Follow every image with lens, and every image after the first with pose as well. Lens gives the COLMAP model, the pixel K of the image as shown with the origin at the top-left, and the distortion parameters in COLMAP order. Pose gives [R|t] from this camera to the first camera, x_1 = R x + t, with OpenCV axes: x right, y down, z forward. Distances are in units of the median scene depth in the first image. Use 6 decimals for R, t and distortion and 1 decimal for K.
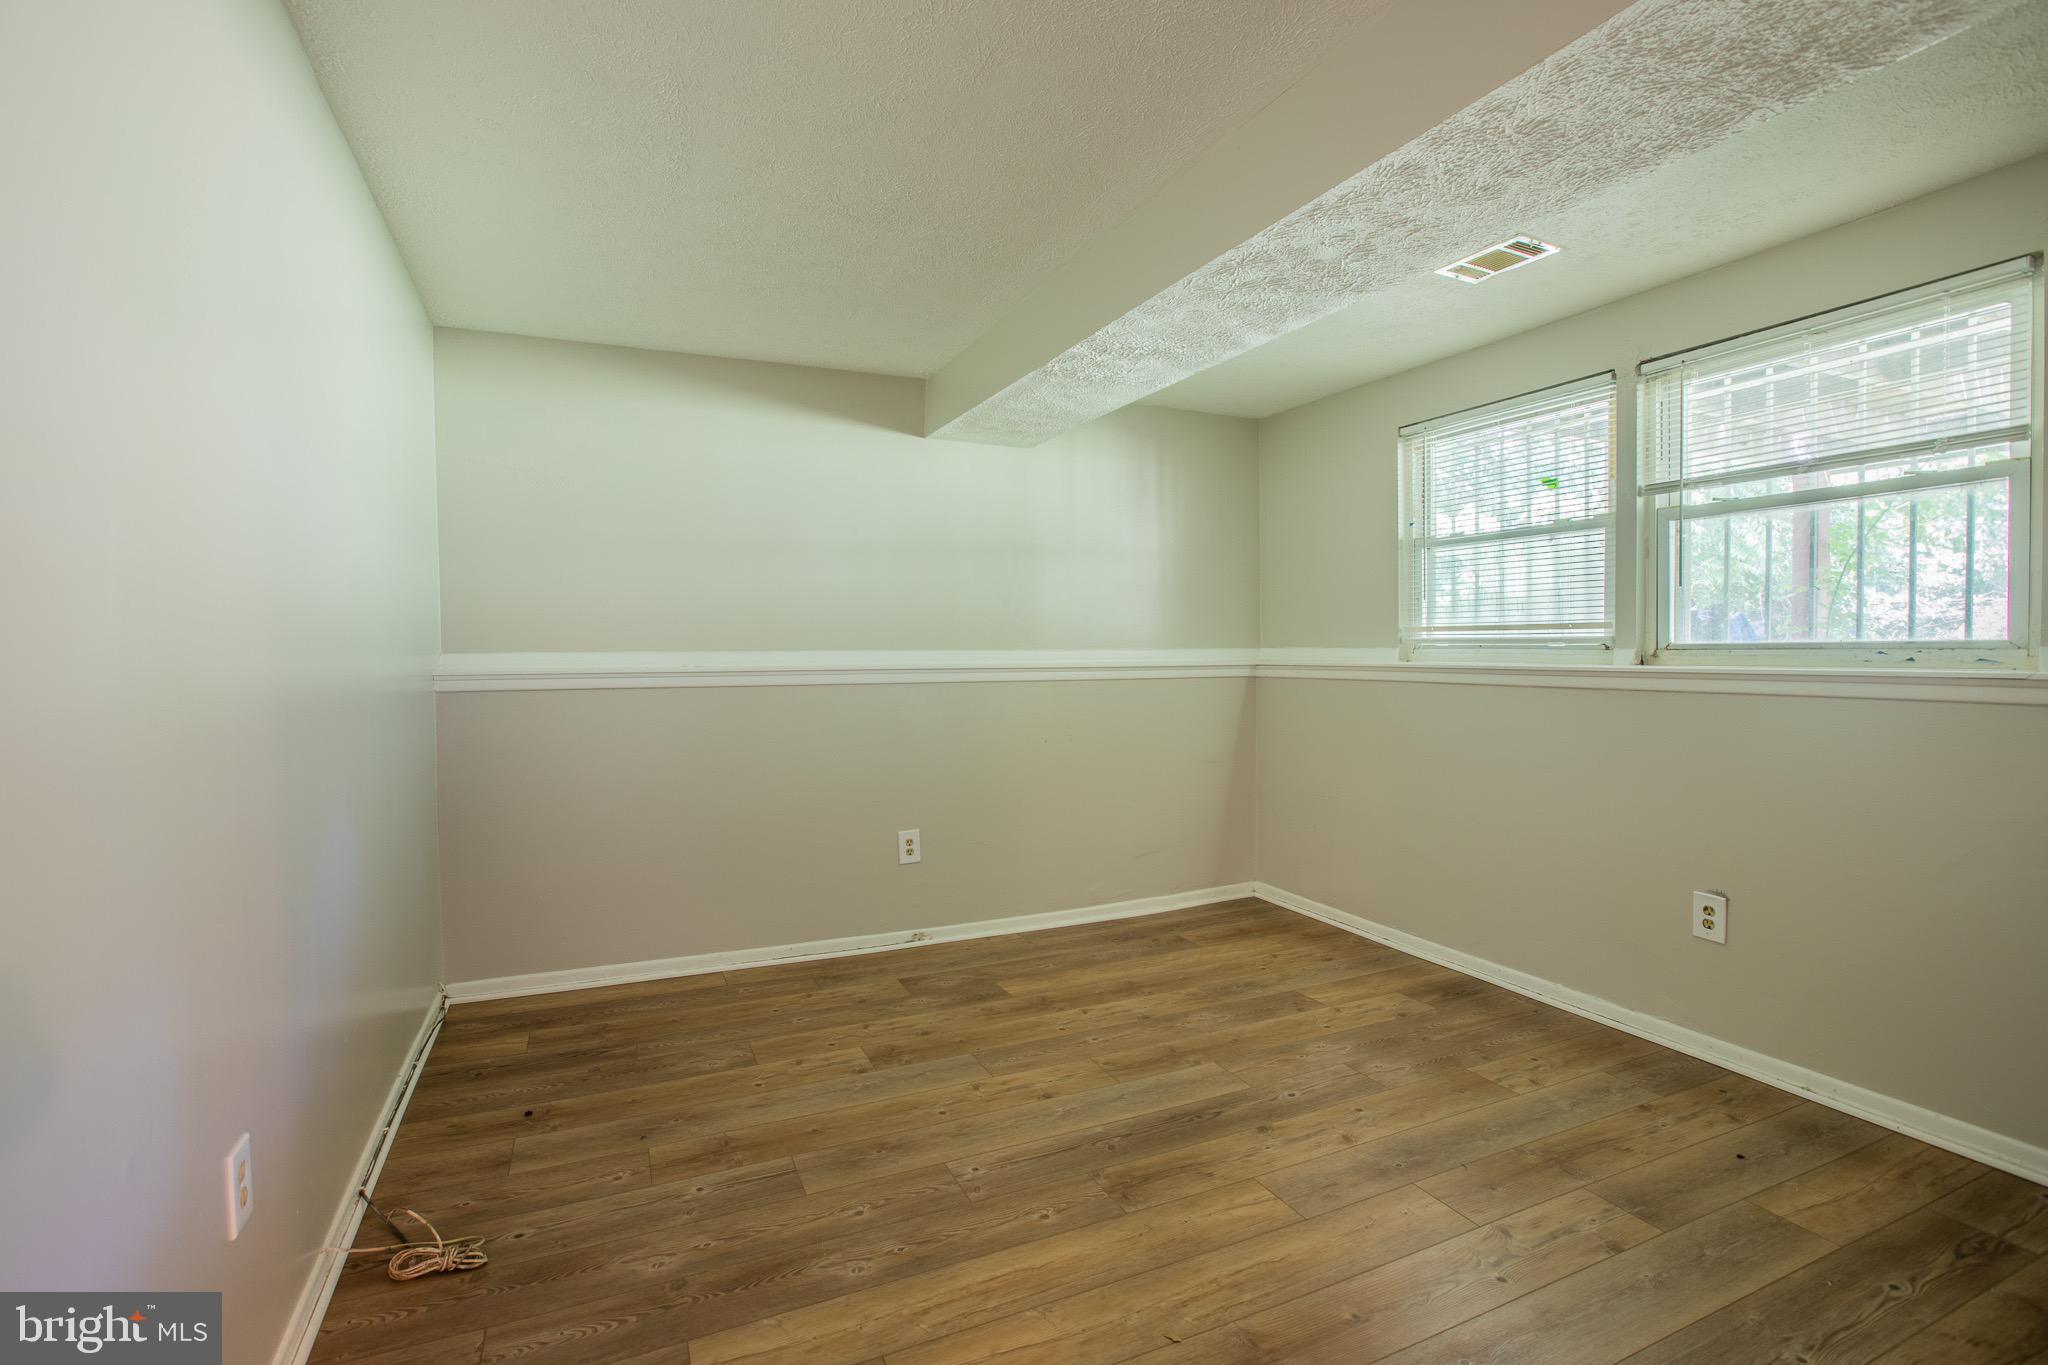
lens RADIAL K [[925.6, 0, 1020.8], [0, 925.6, 682.8], [0, 0, 1]] dist [-0.003627, -0.000506]
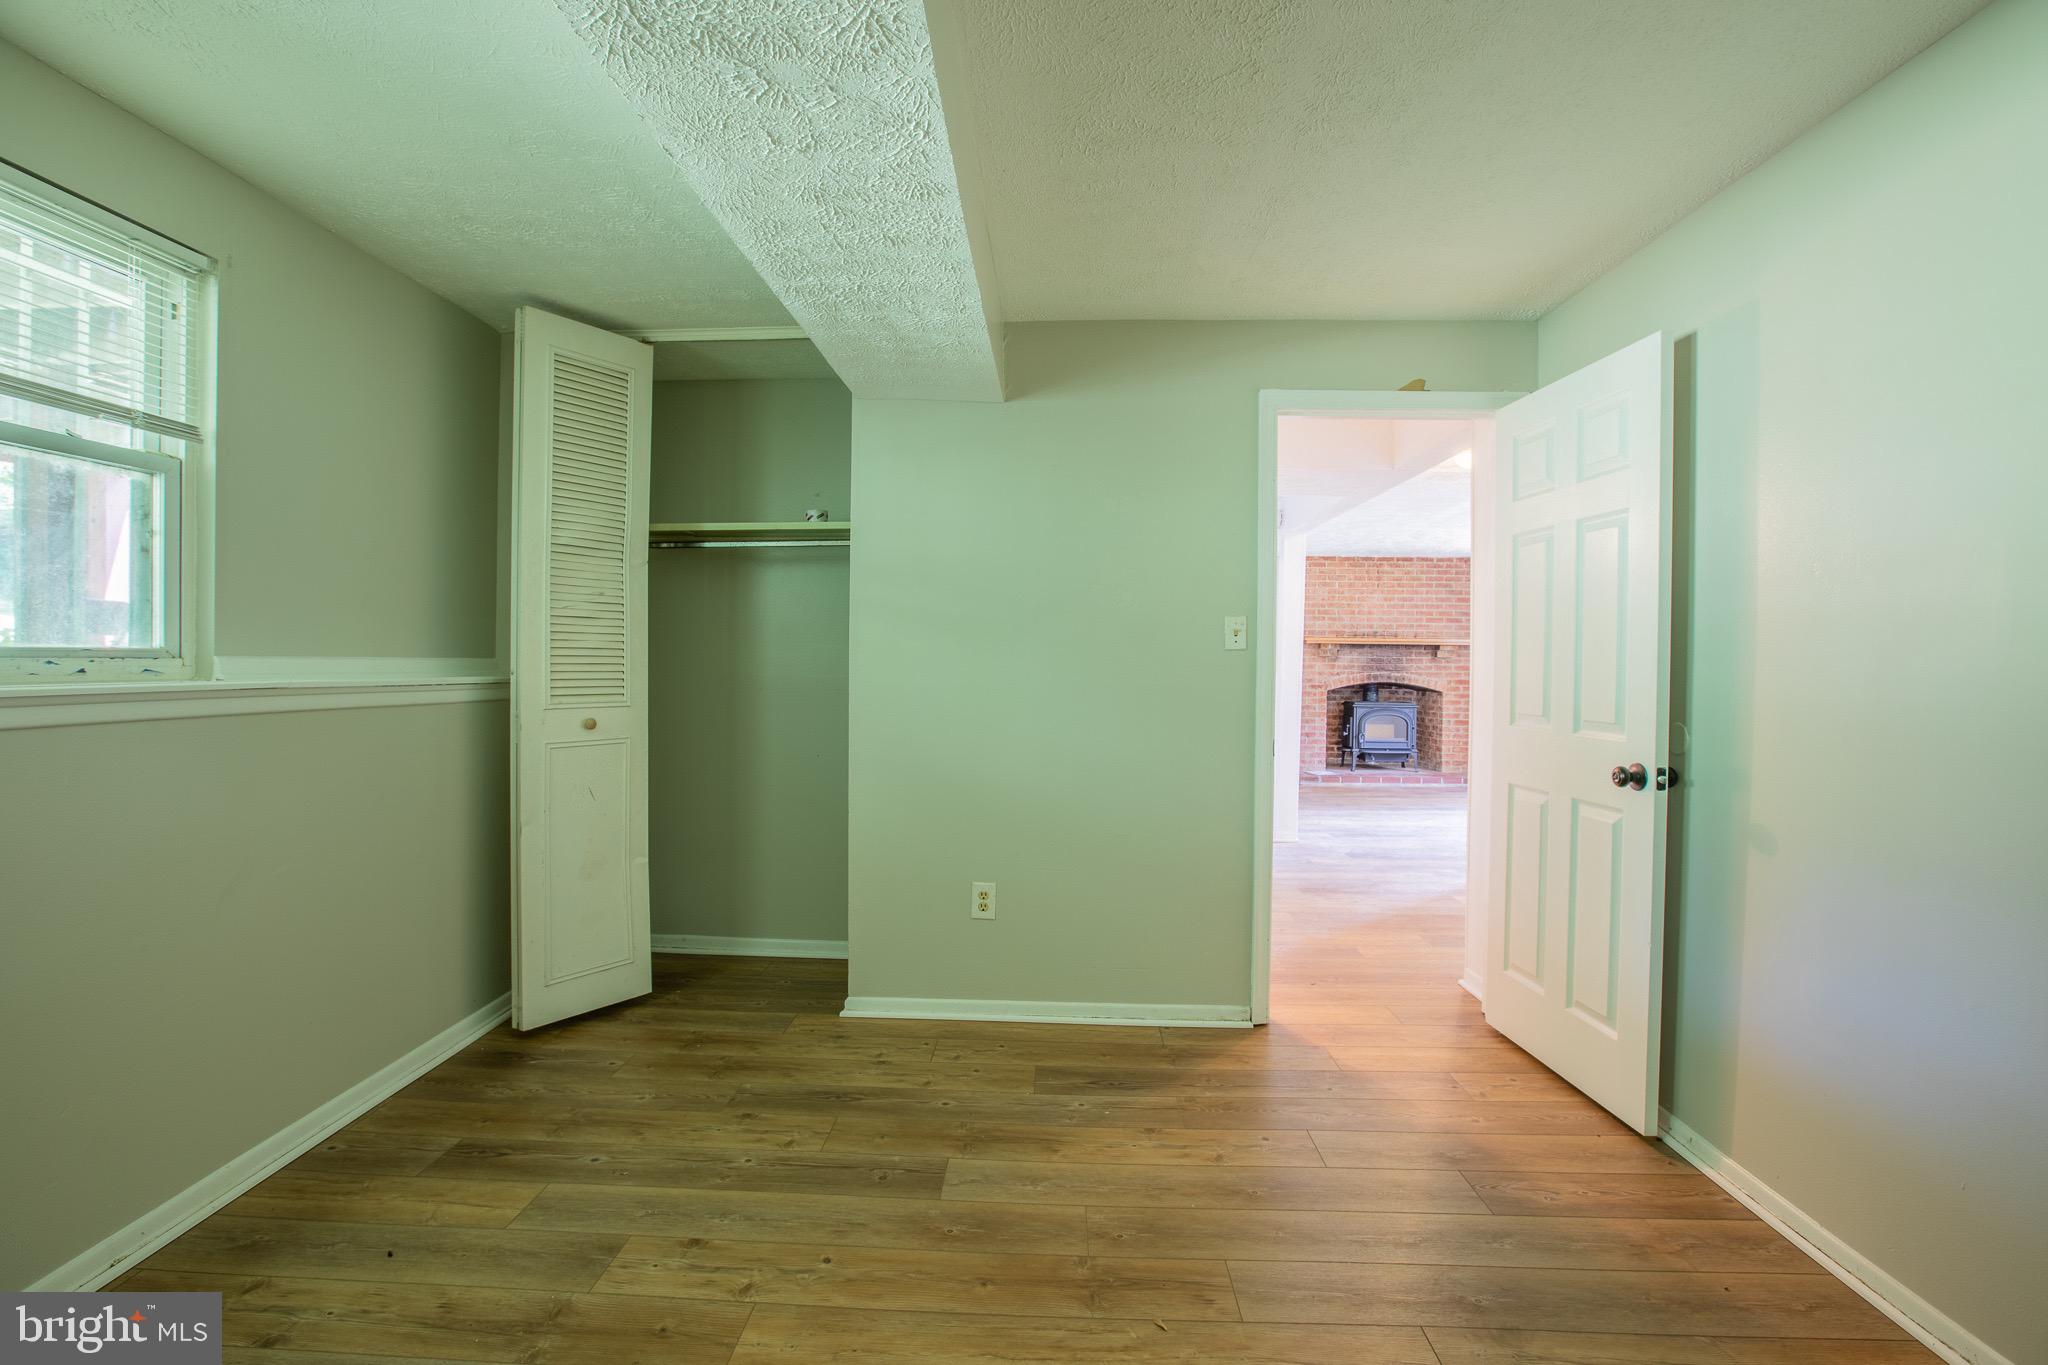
lens RADIAL K [[925.6, 0, 1019.3], [0, 925.6, 662.3], [0, 0, 1]] dist [-0.003627, -0.000506]
pose [[-0.887955, -0.004655, 0.459906, -0.125563], [0.010372, 0.999492, 0.030142, -0.052937], [-0.459813, 0.031535, -0.887456, 1.453400]]
